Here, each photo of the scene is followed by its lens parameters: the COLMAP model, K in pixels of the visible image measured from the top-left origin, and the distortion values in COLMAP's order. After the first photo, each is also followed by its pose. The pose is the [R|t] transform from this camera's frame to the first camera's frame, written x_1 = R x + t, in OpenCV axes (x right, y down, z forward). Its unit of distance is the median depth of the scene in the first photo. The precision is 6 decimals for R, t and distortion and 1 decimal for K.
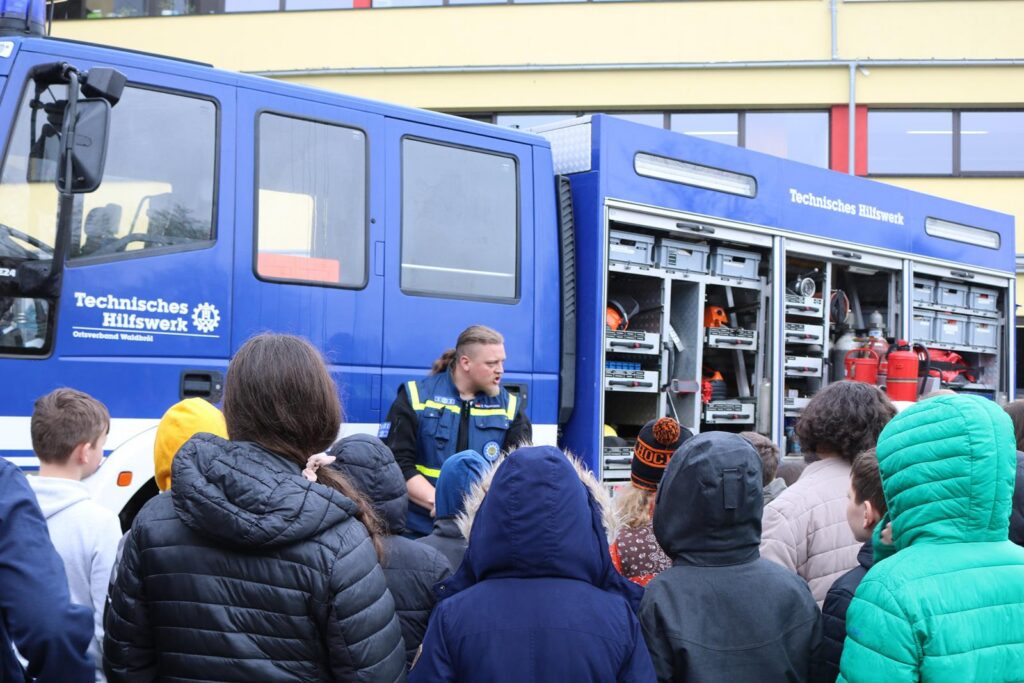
lens RADIAL K [[1216.2, 0, 511.2], [0, 1216.2, 338.2], [0, 0, 1]] dist [-0.067440, 0.000000]
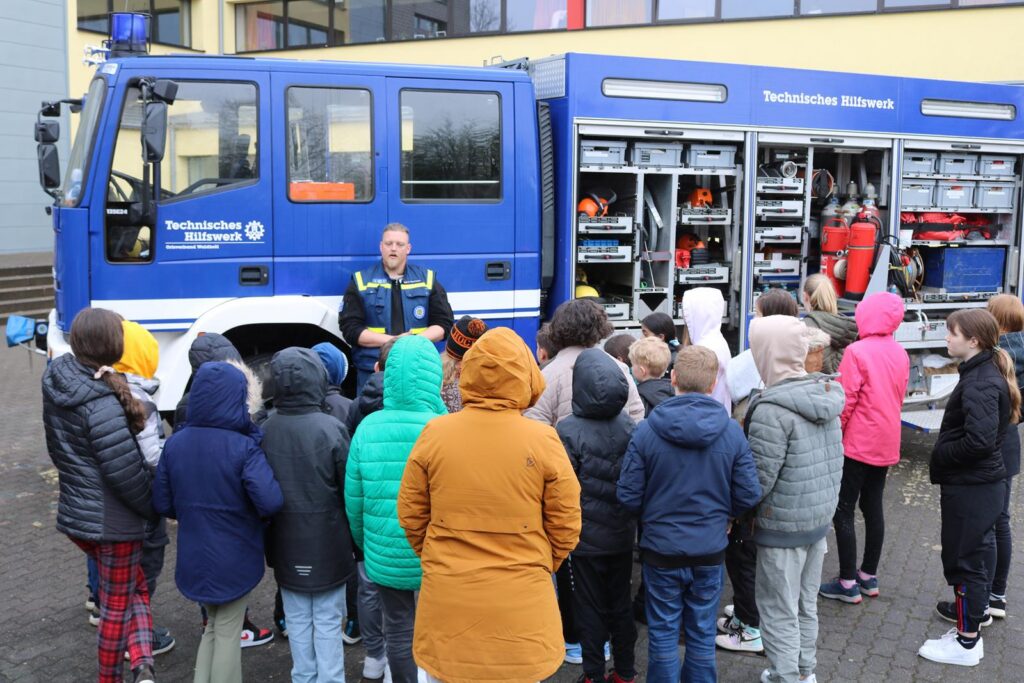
lens RADIAL K [[1146.2, 0, 506.6], [0, 1146.2, 343.2], [0, 0, 1]] dist [-0.069076, 0.000000]
pose [[0.951748, 0.022174, -0.306079, 0.373377], [0.032300, 0.984608, 0.171767, -0.085901], [0.305176, -0.173365, 0.936382, -0.212489]]
